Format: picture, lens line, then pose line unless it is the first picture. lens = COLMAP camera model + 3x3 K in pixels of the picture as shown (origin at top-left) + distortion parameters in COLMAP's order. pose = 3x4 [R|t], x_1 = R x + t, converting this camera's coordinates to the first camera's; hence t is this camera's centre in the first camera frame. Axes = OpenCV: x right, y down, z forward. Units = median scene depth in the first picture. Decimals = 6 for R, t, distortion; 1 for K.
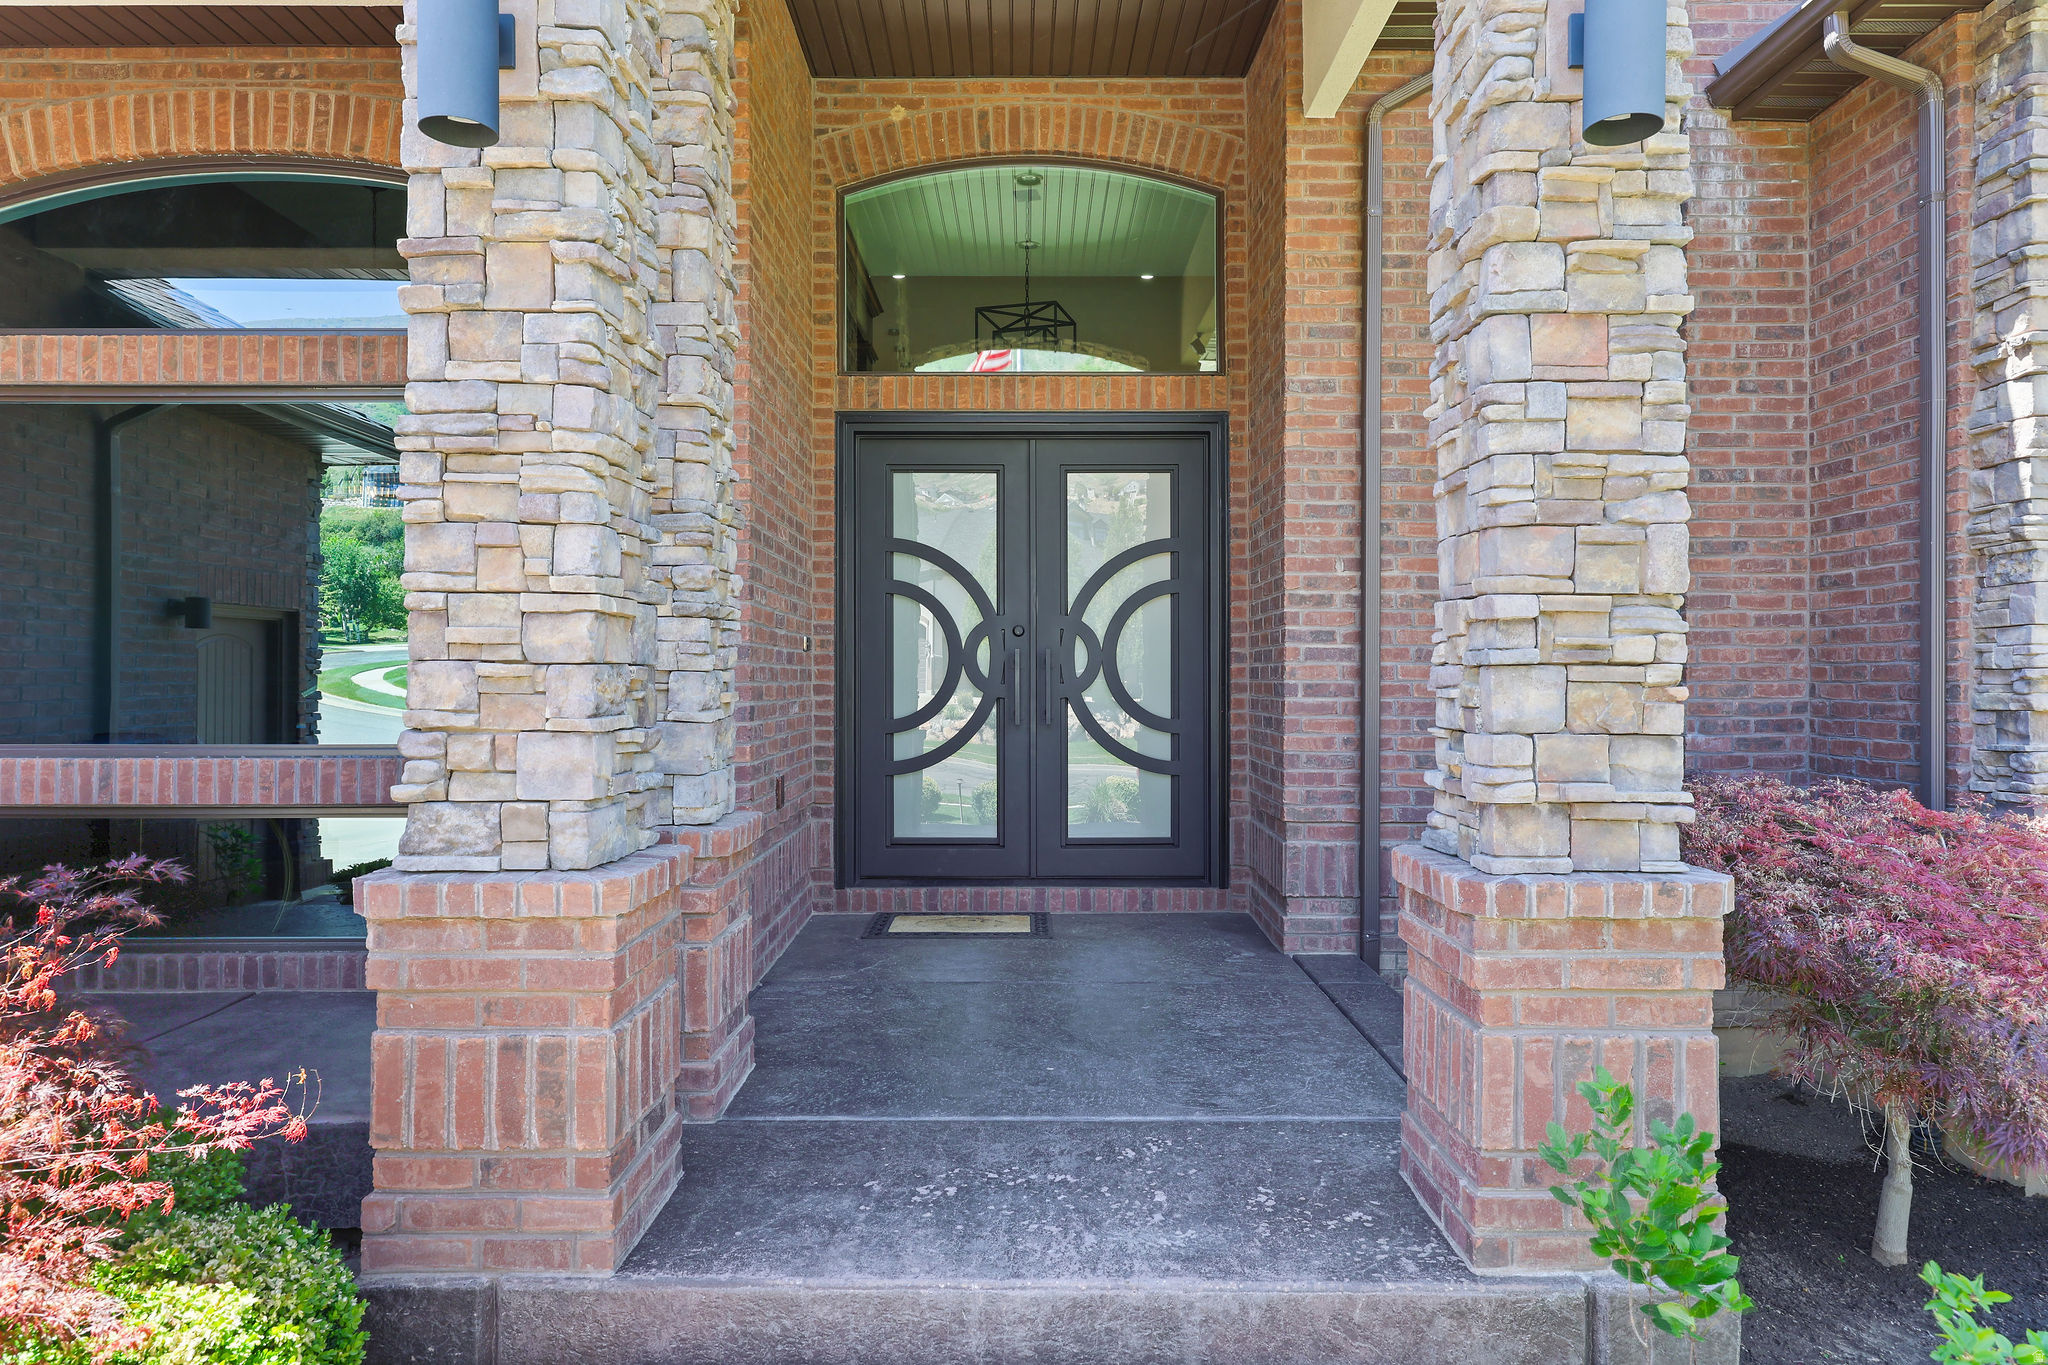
lens RADIAL K [[1272.7, 0, 1024.0], [0, 1272.7, 682.5], [0, 0, 1]] dist [0.000042, -0.000032]
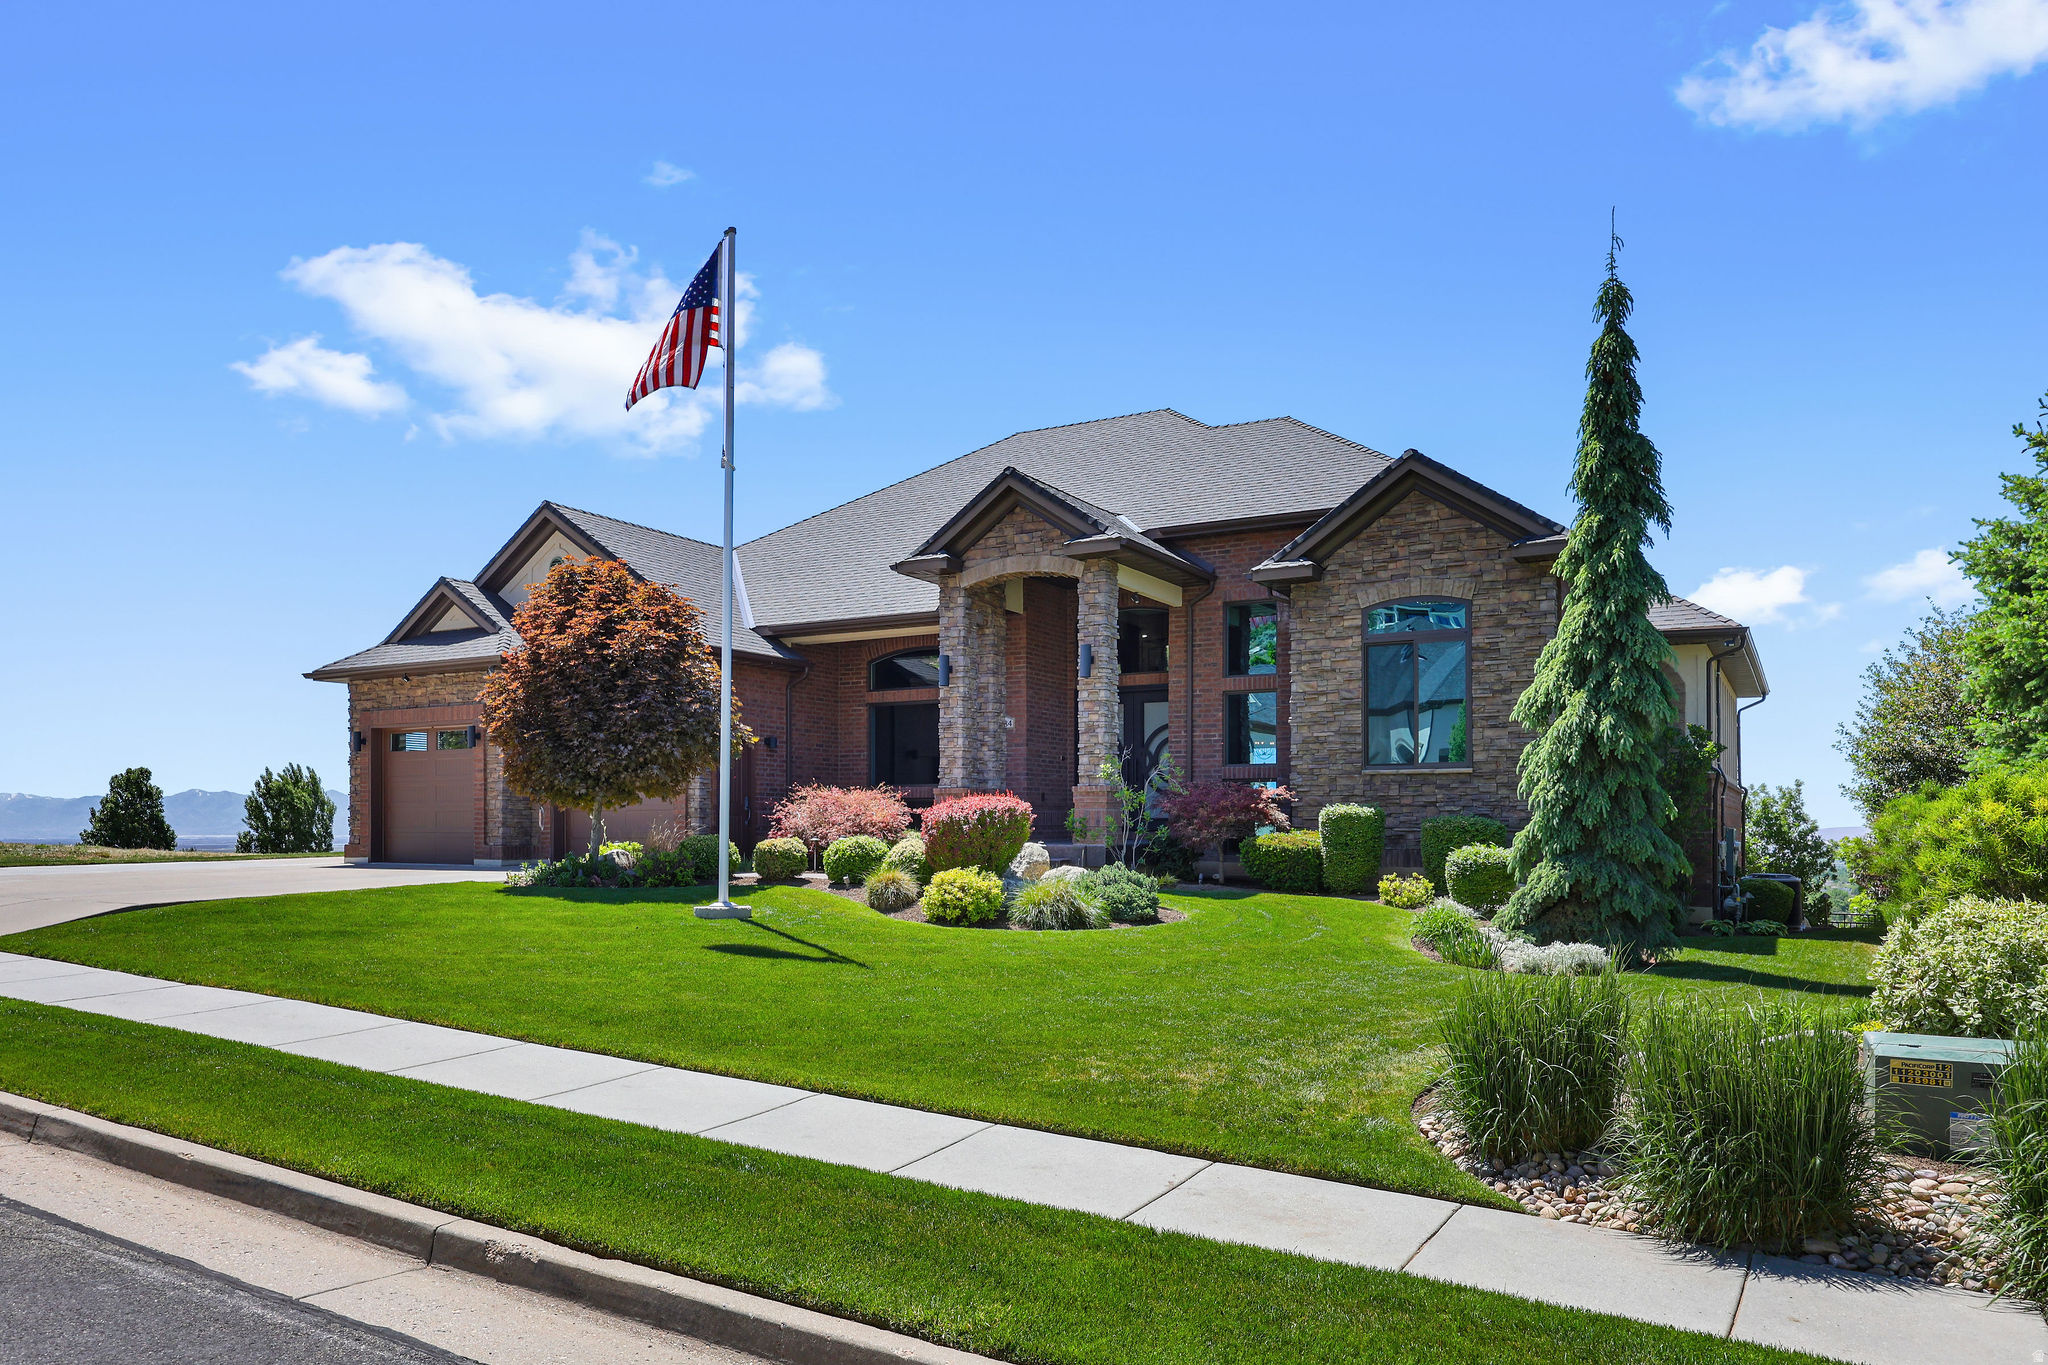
lens RADIAL K [[1334.5, 0, 1024.0], [0, 1334.5, 682.5], [0, 0, 1]] dist [0.002183, 0.000669]
pose [[0.880710, -0.052273, -0.470762, 3.328919], [0.003622, 0.994606, -0.103664, 0.325120], [0.473642, 0.089593, 0.876149, -5.131394]]
